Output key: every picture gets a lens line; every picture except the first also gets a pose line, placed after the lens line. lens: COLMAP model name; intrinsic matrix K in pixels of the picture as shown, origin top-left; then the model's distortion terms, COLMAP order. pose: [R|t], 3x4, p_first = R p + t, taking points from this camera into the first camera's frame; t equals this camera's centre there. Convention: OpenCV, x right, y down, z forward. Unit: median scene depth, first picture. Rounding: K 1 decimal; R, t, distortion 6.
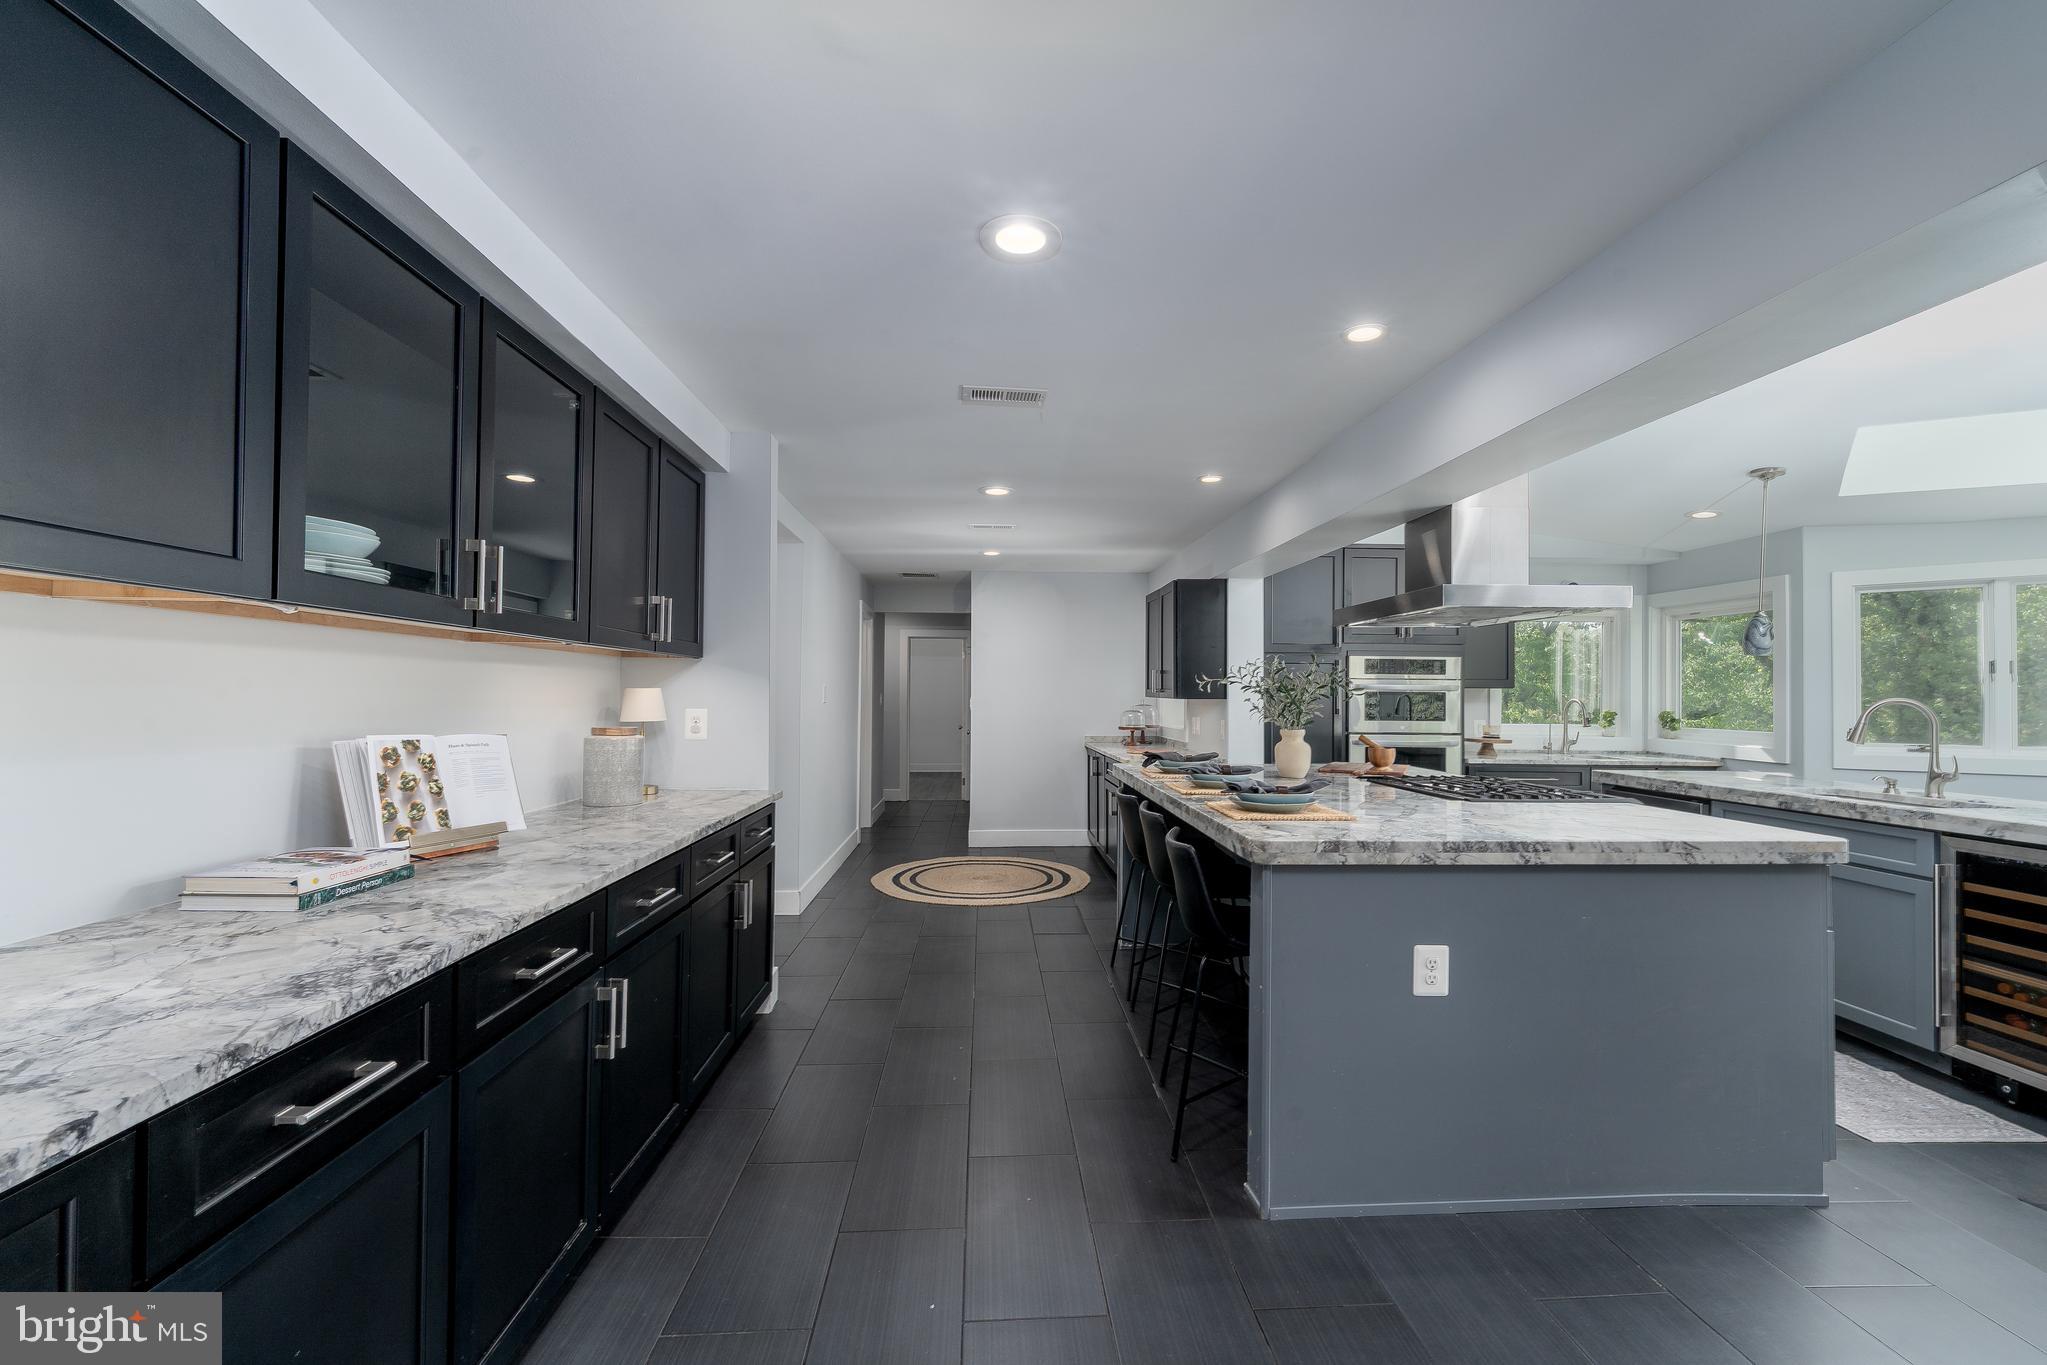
lens RADIAL K [[832.8, 0, 1030.7], [0, 832.8, 686.8], [0, 0, 1]] dist [0.000996, -0.000127]
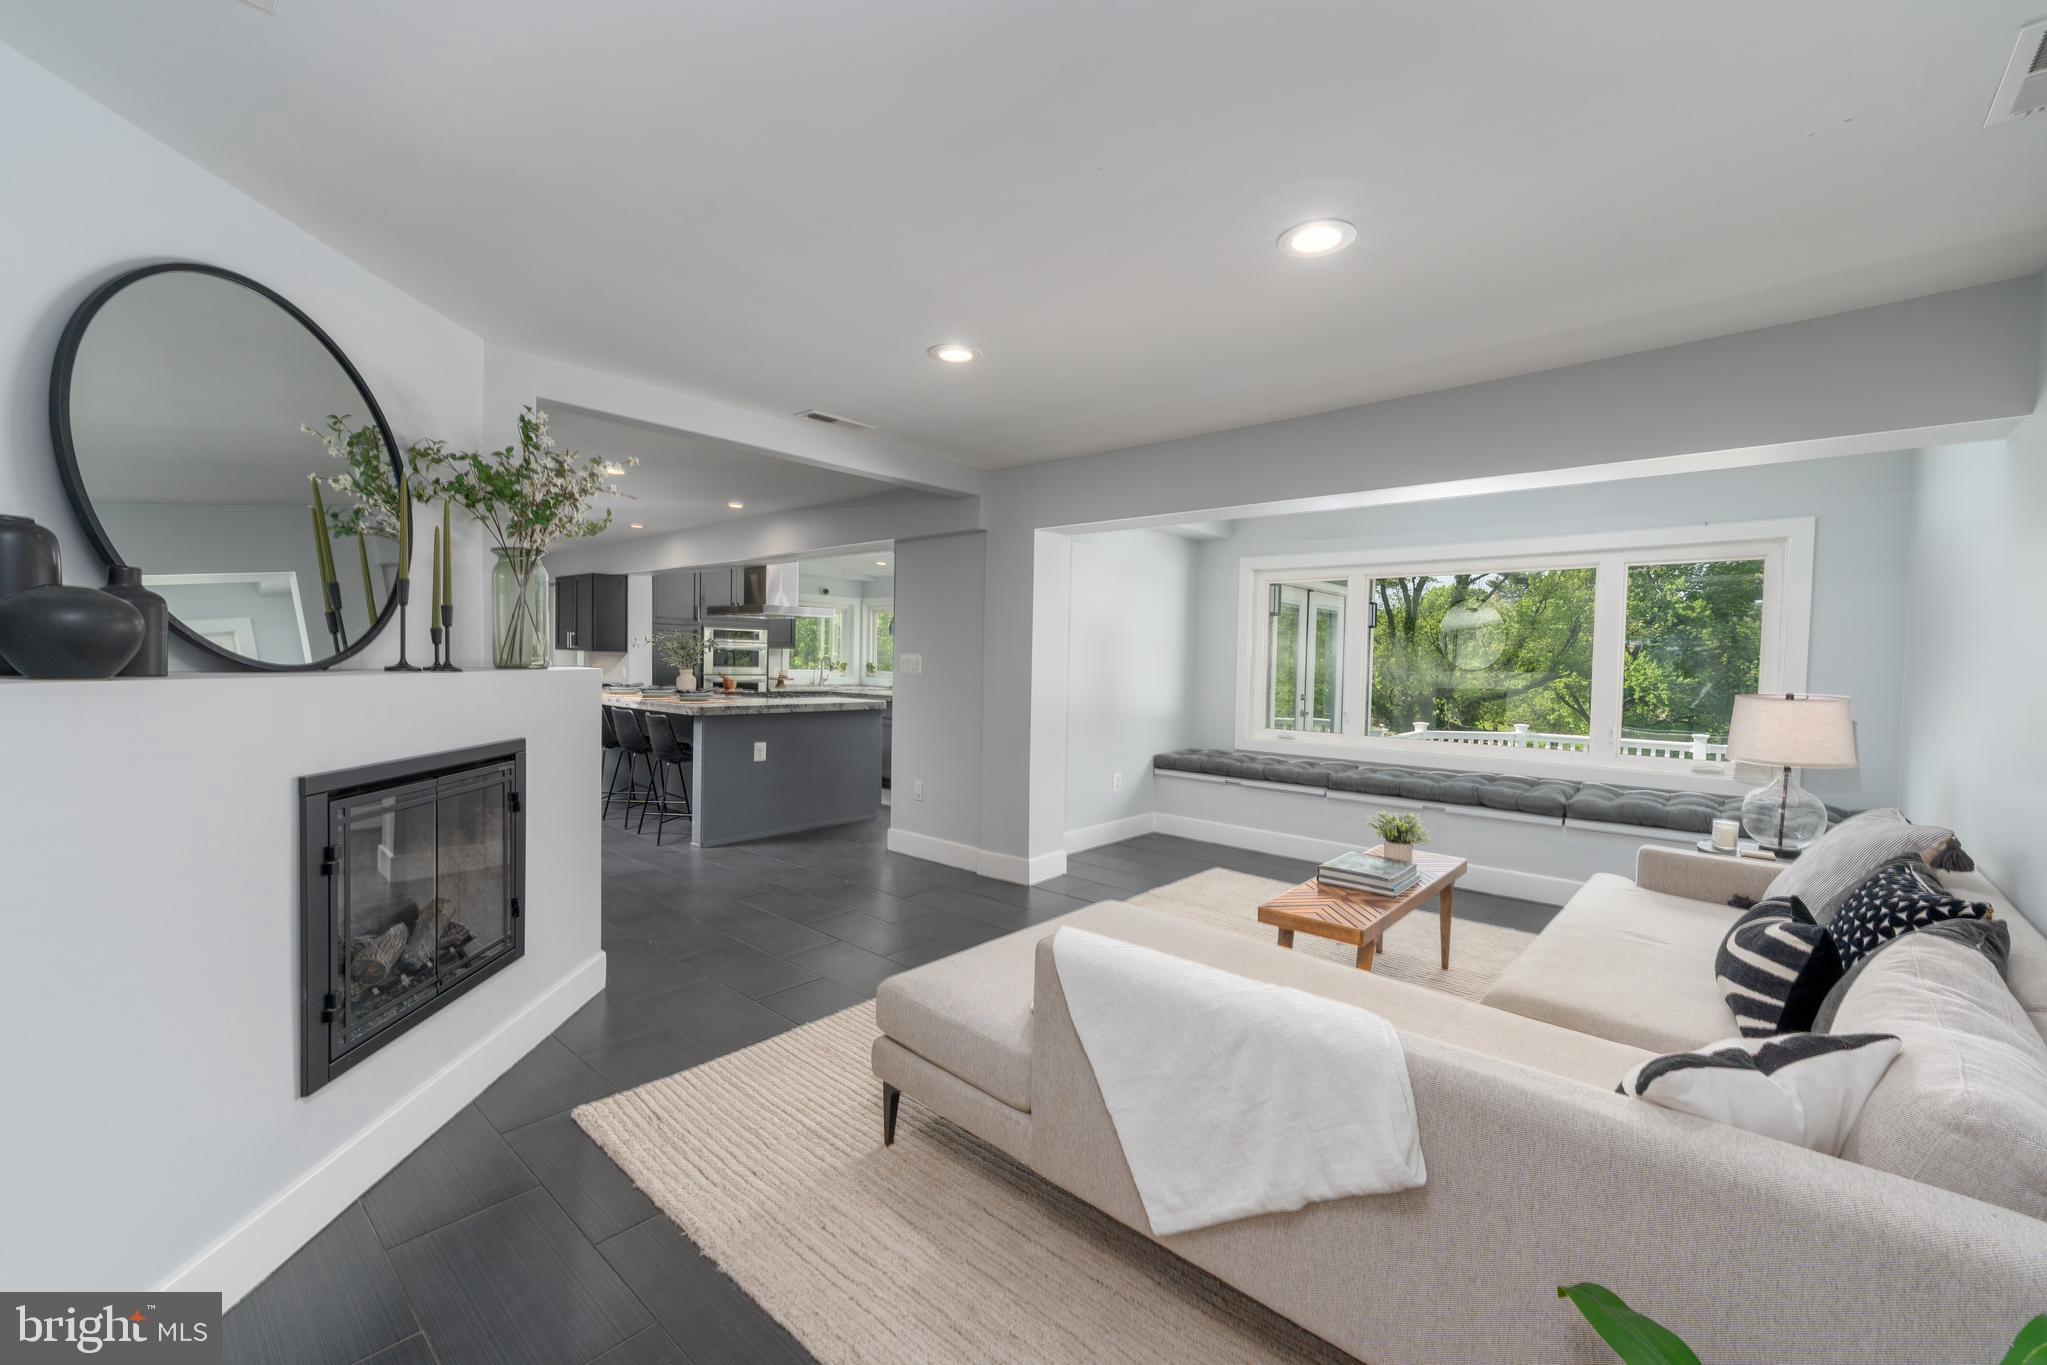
lens RADIAL K [[832.8, 0, 1030.7], [0, 832.8, 686.8], [0, 0, 1]] dist [0.000996, -0.000127]
pose [[0.703349, -0.016024, 0.710664, -0.329816], [-0.022537, 0.998741, 0.044825, -0.007839], [-0.710487, -0.047544, 0.702102, -0.609885]]
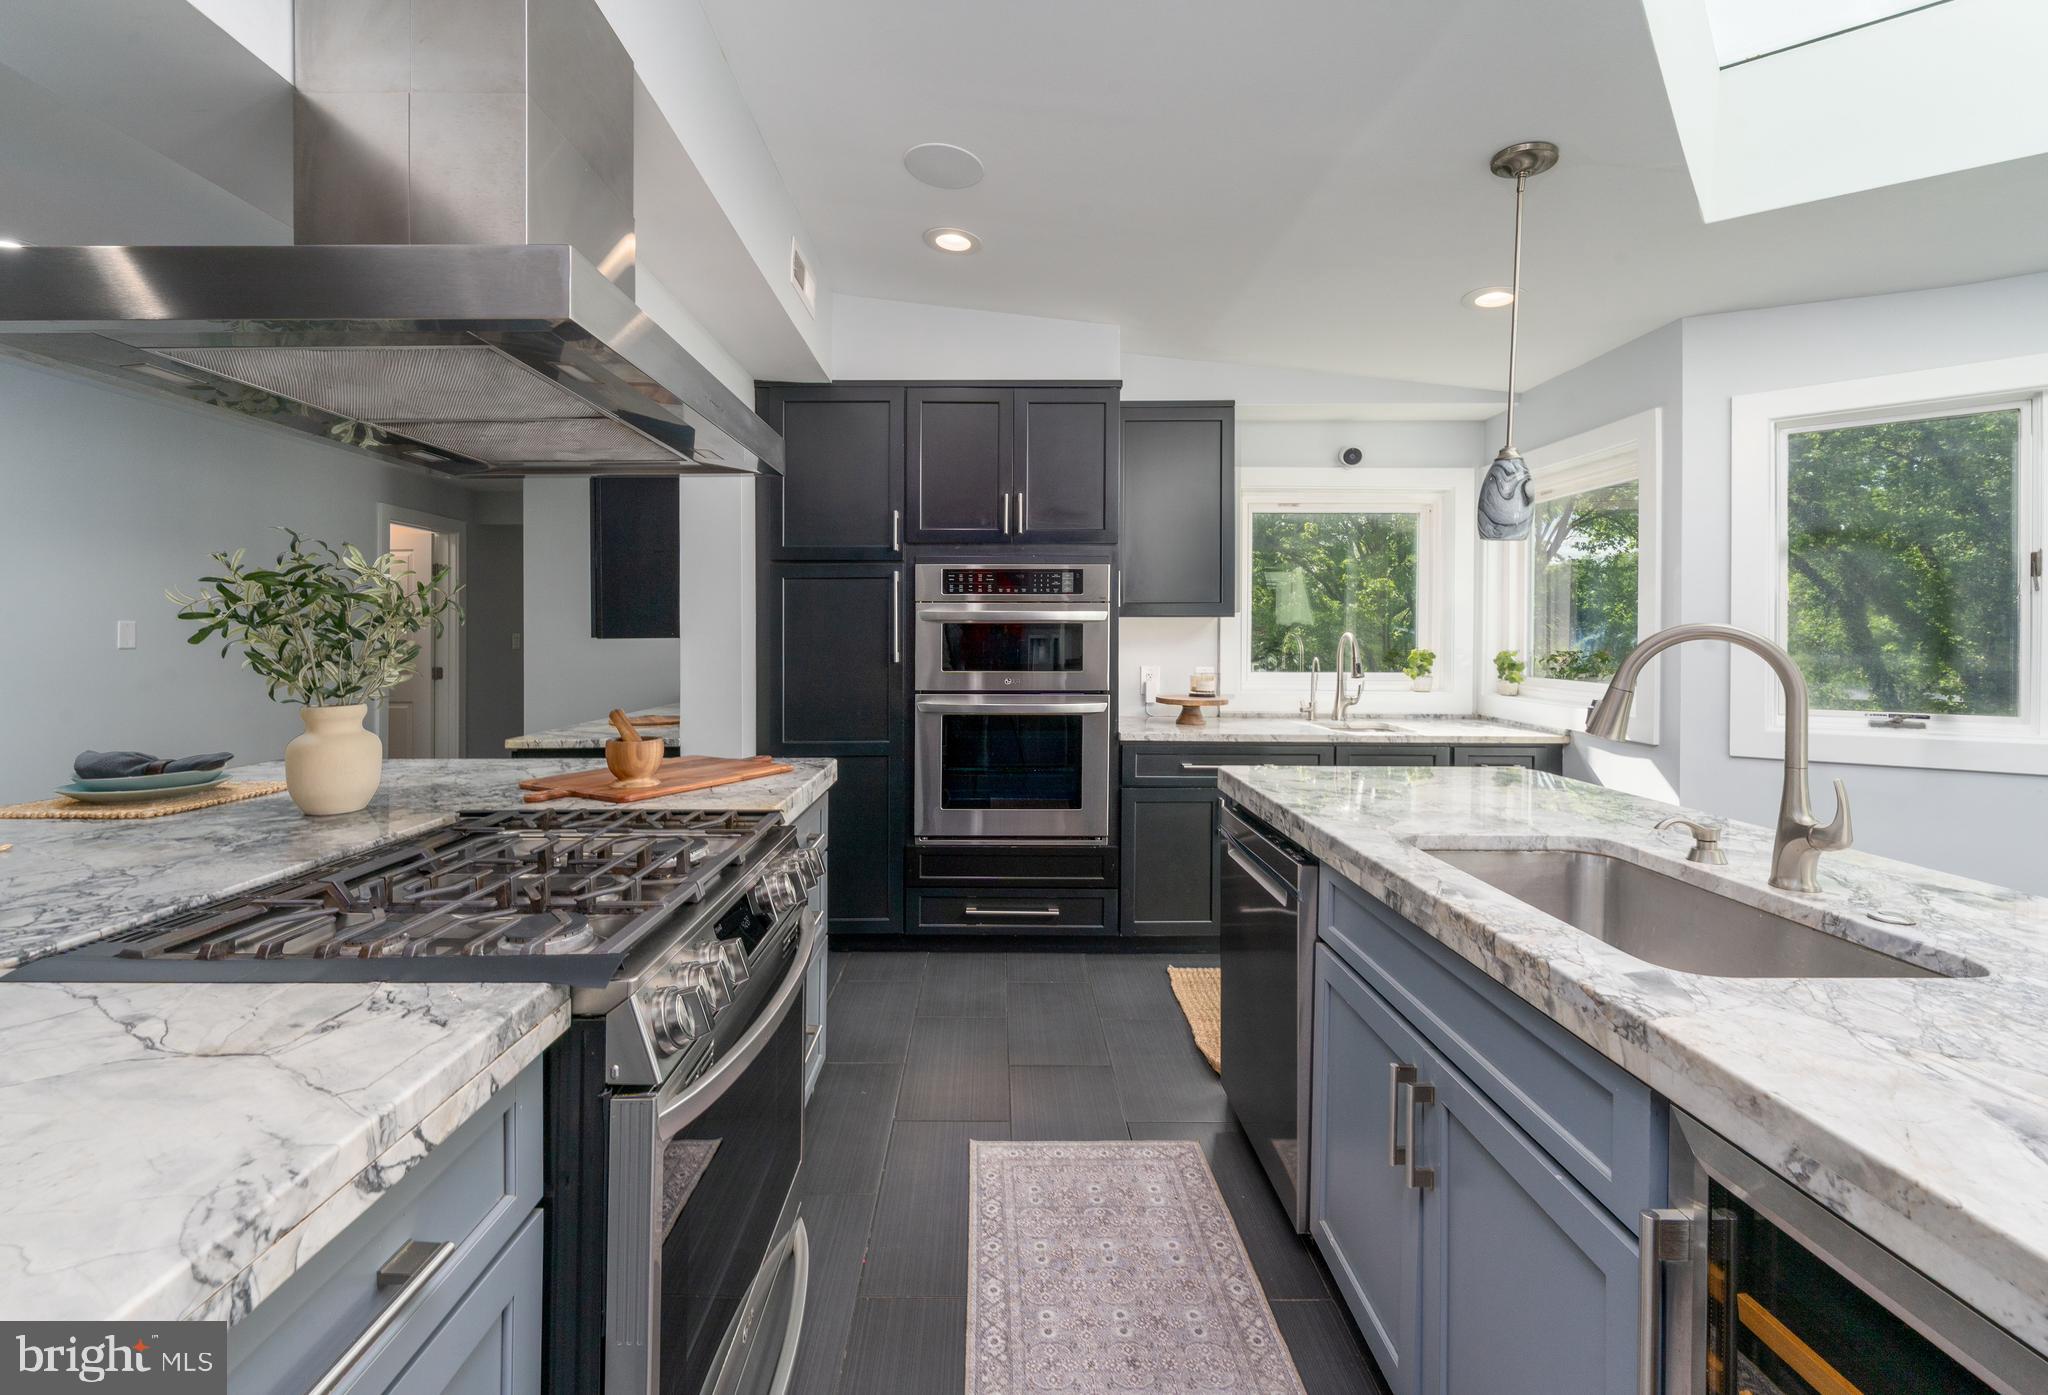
lens RADIAL K [[858.2, 0, 997.1], [0, 858.2, 623.3], [0, 0, 1]] dist [-0.000564, -0.000352]
pose [[0.997619, -0.007323, -0.068575, 0.478212], [0.007251, 0.999973, -0.001298, 0.007465], [0.068582, 0.000797, 0.997645, 0.375165]]
